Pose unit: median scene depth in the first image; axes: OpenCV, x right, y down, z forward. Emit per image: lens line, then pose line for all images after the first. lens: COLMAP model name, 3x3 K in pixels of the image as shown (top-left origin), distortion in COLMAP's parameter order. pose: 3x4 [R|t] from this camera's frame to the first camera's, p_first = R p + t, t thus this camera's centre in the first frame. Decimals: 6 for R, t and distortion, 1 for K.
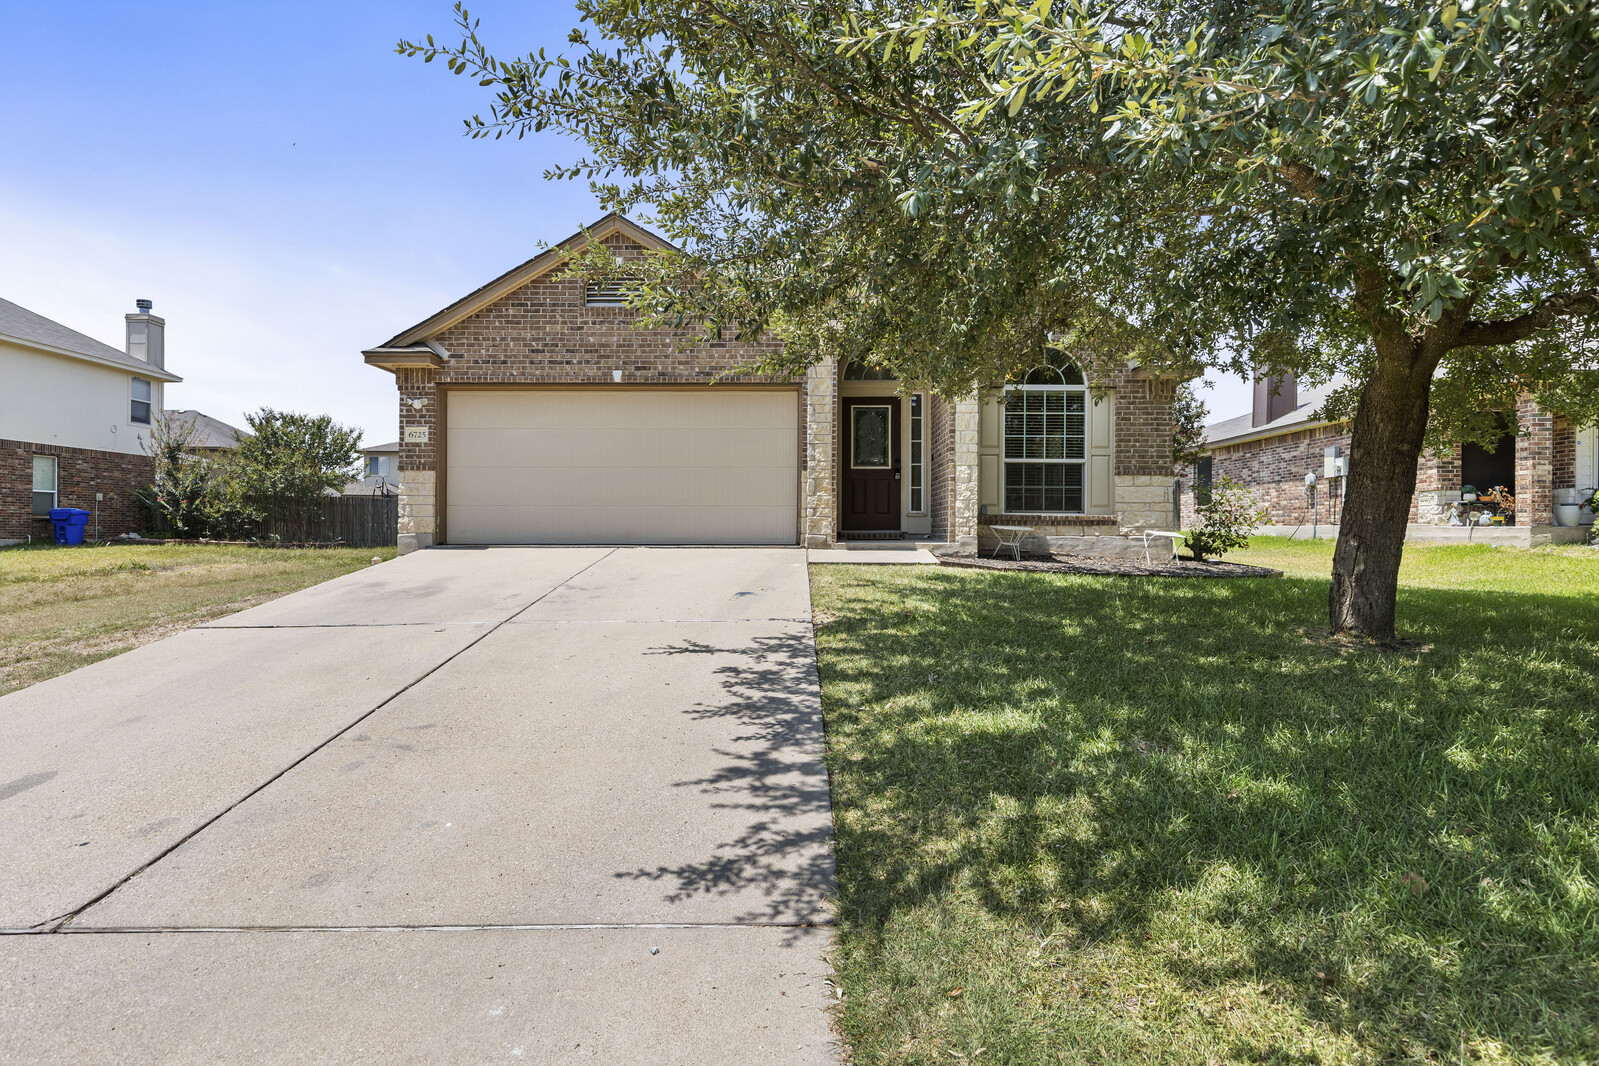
lens RADIAL K [[933.8, 0, 798.9], [0, 933.8, 531.4], [0, 0, 1]] dist [-0.001795, 0.000216]
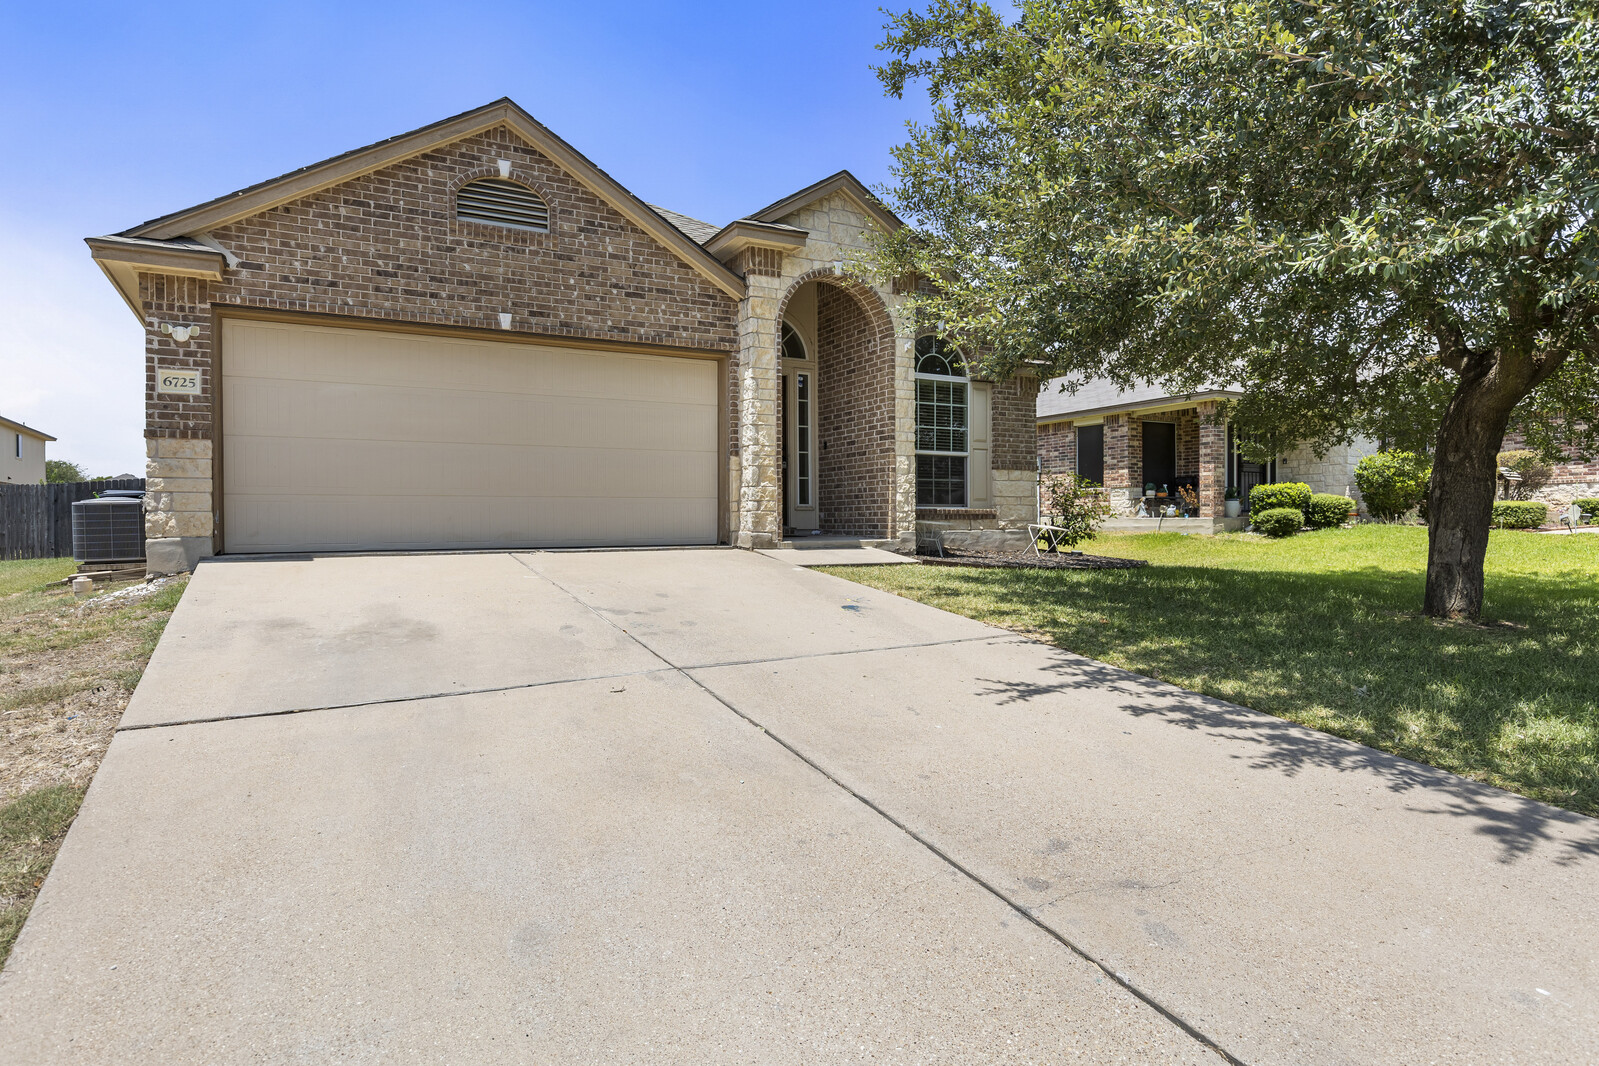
lens RADIAL K [[956.5, 0, 799.7], [0, 956.5, 528.9], [0, 0, 1]] dist [-0.003801, -0.001620]
pose [[0.858635, -0.010758, 0.512474, -0.382043], [0.007200, 0.999934, 0.008928, -0.006745], [-0.512537, -0.003976, 0.858656, 0.227919]]
